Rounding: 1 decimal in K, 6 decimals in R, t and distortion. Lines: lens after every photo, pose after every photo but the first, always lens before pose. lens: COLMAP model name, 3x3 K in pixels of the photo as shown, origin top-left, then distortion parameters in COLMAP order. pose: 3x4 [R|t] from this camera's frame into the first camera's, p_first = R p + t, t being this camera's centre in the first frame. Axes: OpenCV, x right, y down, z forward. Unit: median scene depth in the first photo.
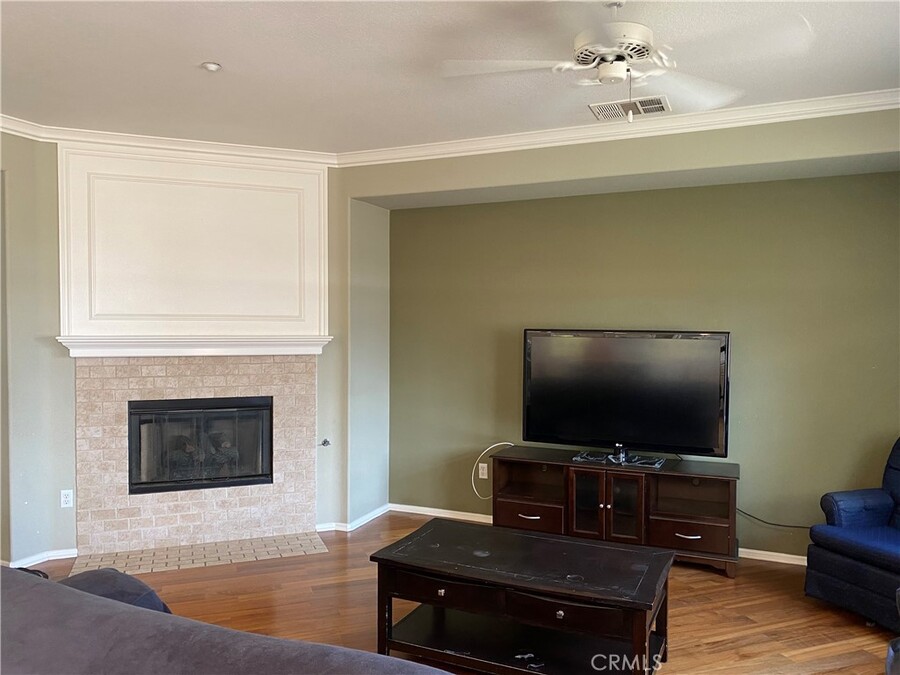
lens RADIAL K [[678.6, 0, 447.8], [0, 678.6, 336.7], [0, 0, 1]] dist [-0.008696, -0.007680]
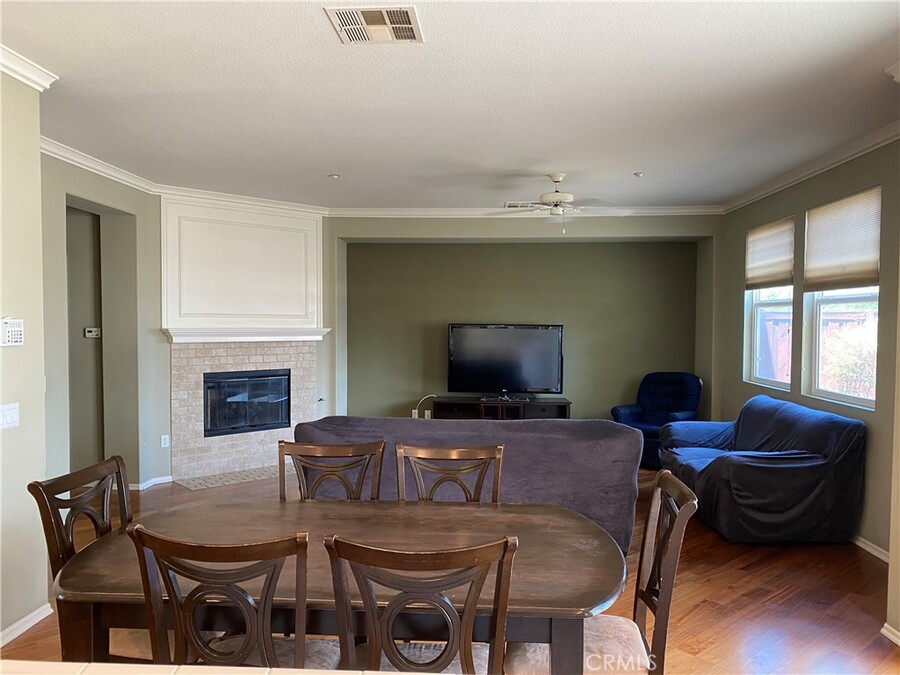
lens RADIAL K [[678.6, 0, 451.4], [0, 678.6, 337.2], [0, 0, 1]] dist [-0.008696, -0.007680]
pose [[0.928830, -0.009849, 0.370375, -0.504147], [0.009636, 0.999951, 0.002426, 0.018992], [-0.370380, 0.001316, 0.928879, -0.542134]]
